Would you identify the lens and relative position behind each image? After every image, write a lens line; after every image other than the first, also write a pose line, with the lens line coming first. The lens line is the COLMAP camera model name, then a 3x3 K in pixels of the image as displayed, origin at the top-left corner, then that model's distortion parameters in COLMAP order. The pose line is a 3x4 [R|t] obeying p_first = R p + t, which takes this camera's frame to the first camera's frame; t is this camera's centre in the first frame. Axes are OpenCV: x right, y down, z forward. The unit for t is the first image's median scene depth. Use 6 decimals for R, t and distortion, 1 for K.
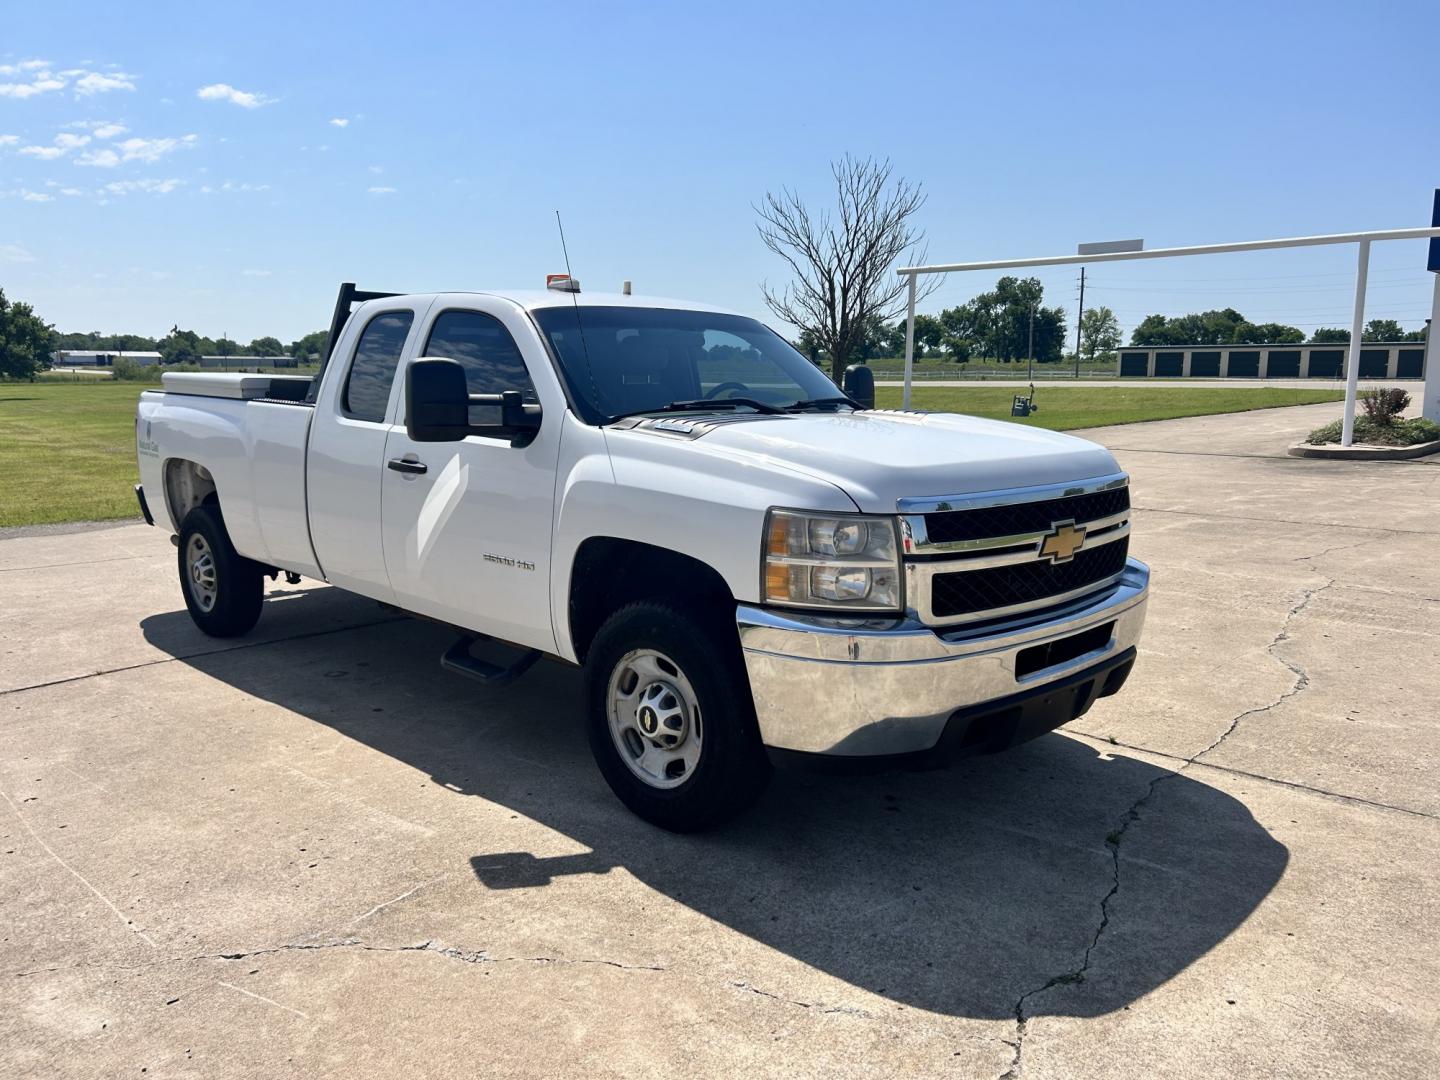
lens RADIAL K [[1087.7, 0, 713.9], [0, 1087.7, 550.5], [0, 0, 1]] dist [0.042106, -0.045205]
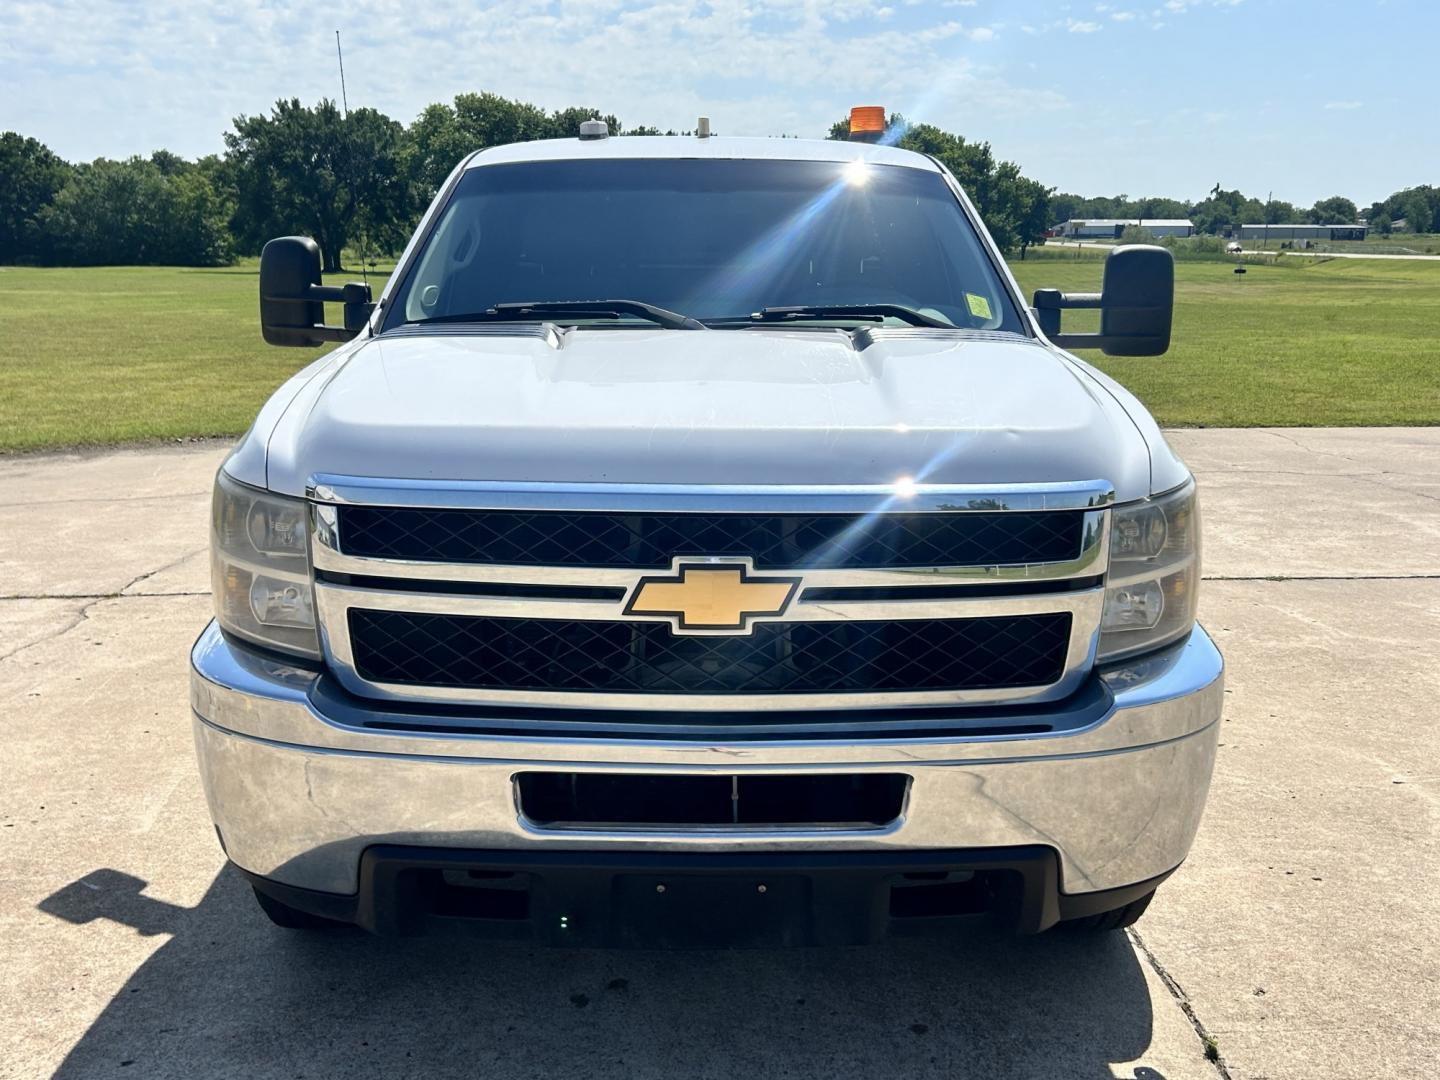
lens RADIAL K [[1534.2, 0, 719.6], [0, 1534.2, 549.0], [0, 0, 1]] dist [0.015684, 0.000000]
pose [[0.723180, 0.137423, -0.676849, 0.127521], [-0.115321, 0.990273, 0.077843, -0.013747], [0.680963, 0.021761, 0.731994, 0.073342]]
